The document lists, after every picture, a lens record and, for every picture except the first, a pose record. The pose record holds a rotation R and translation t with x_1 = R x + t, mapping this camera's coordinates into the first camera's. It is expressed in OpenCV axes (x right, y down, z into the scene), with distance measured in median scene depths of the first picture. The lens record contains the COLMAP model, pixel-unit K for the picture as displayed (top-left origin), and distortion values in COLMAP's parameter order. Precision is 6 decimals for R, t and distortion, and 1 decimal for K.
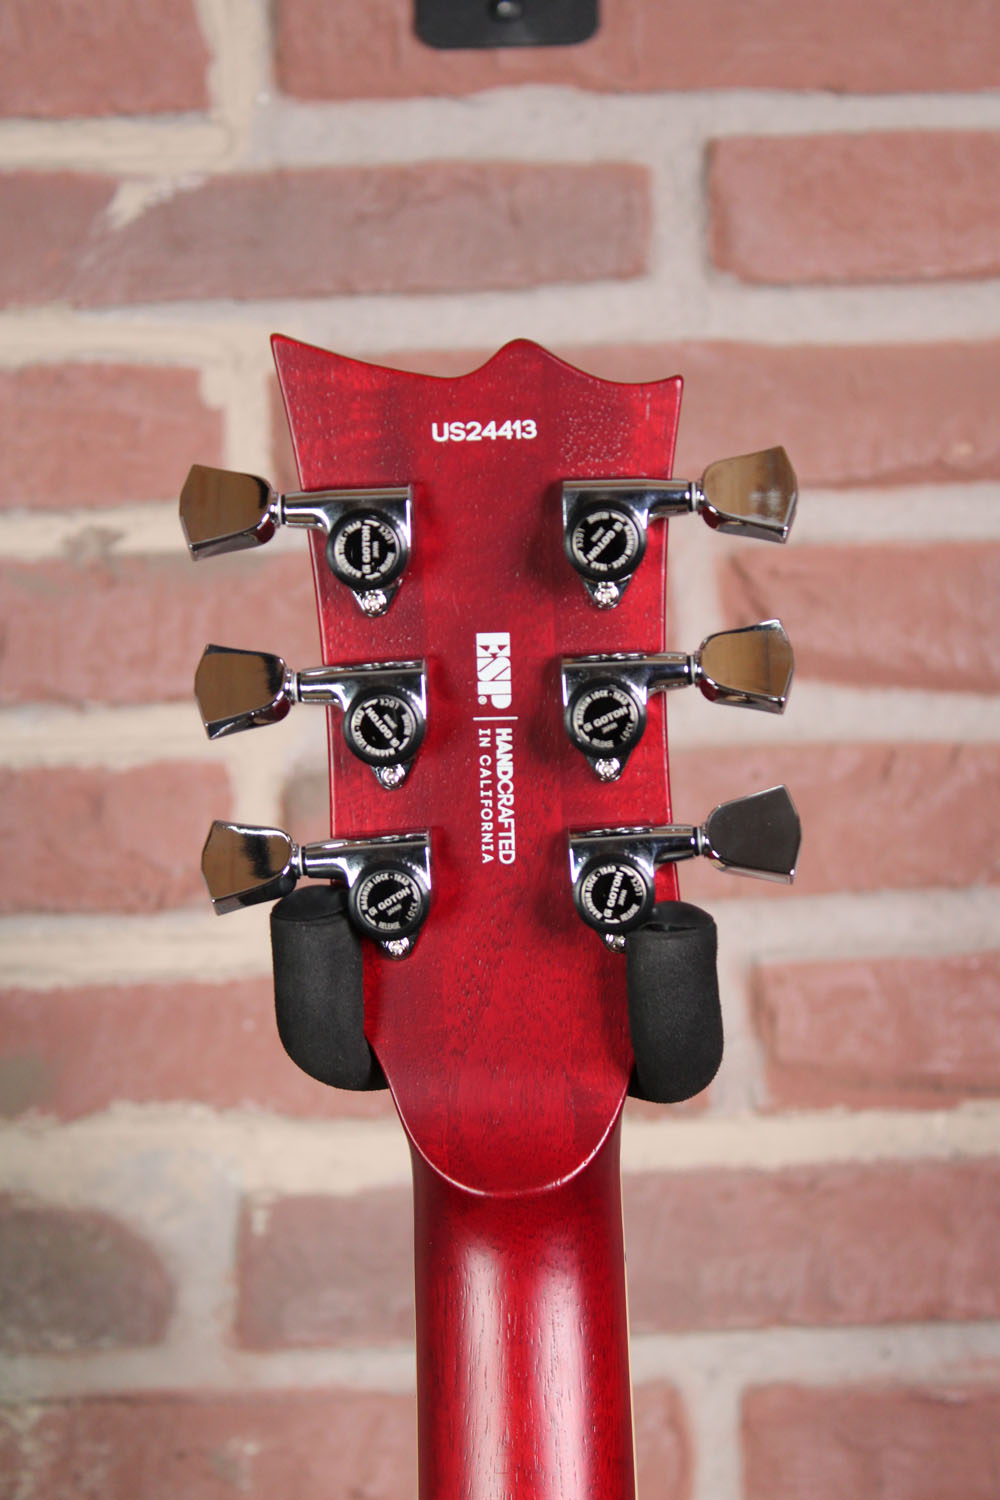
lens RADIAL K [[3733.5, 0, 500.0], [0, 3733.5, 750.0], [0, 0, 1]] dist [0.030472, 0.219617]
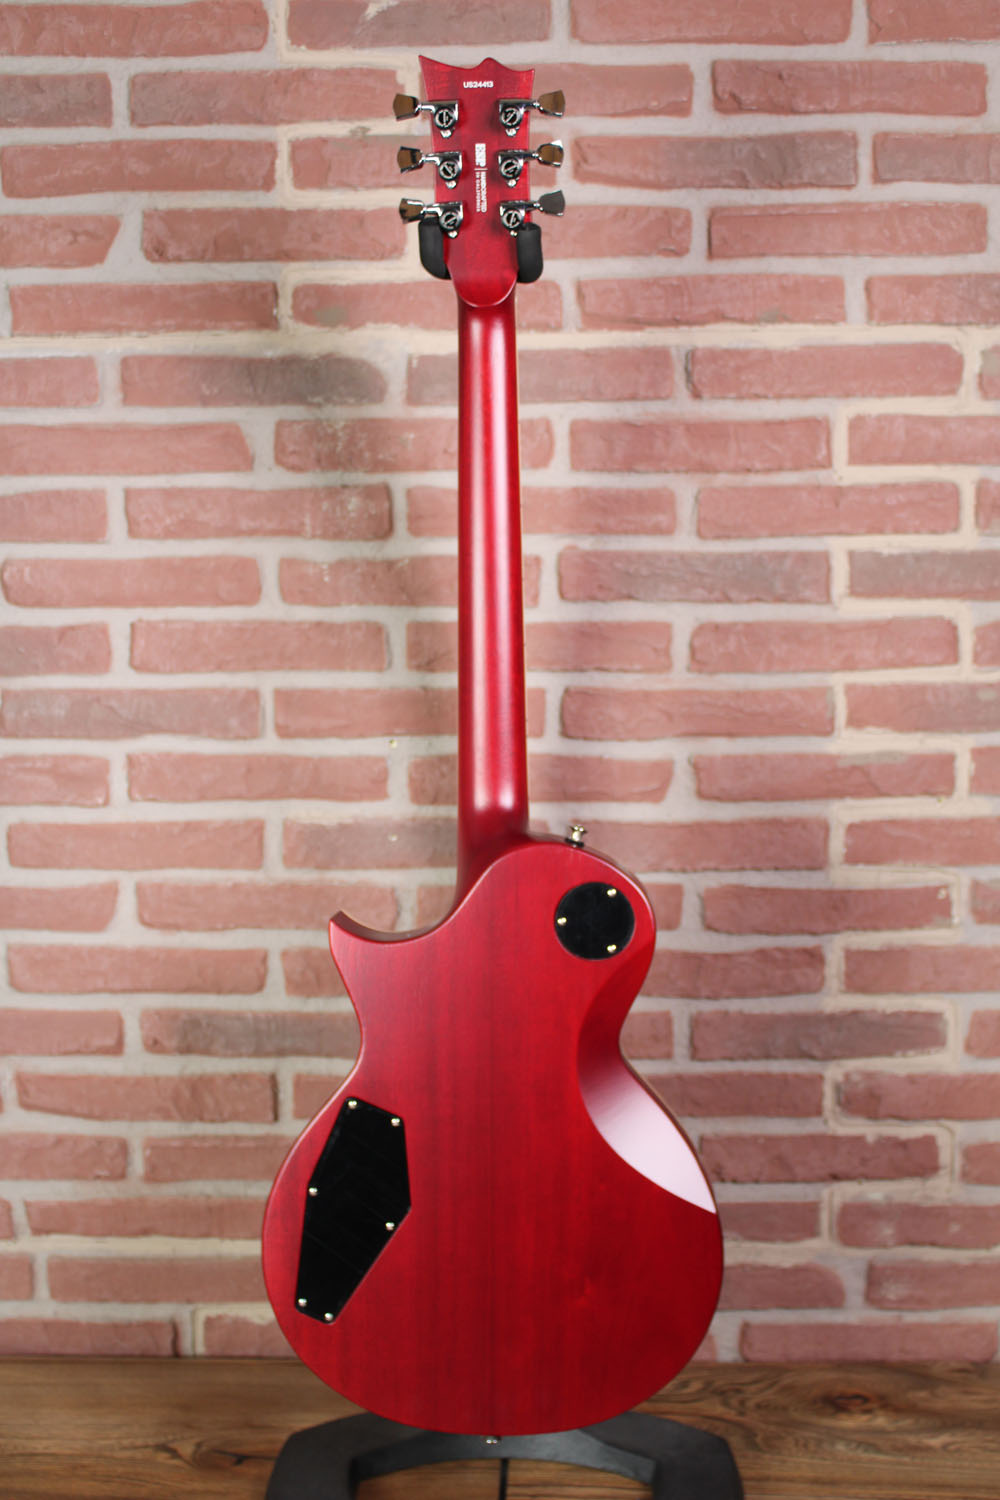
lens RADIAL K [[1821.2, 0, 508.9], [0, 1821.2, 783.1], [0, 0, 1]] dist [-0.070719, 0.051165]
pose [[0.999733, 0.020527, -0.010575, 0.035873], [-0.017031, 0.964759, 0.262585, 0.066543], [0.015592, -0.262335, 0.964851, -0.526485]]
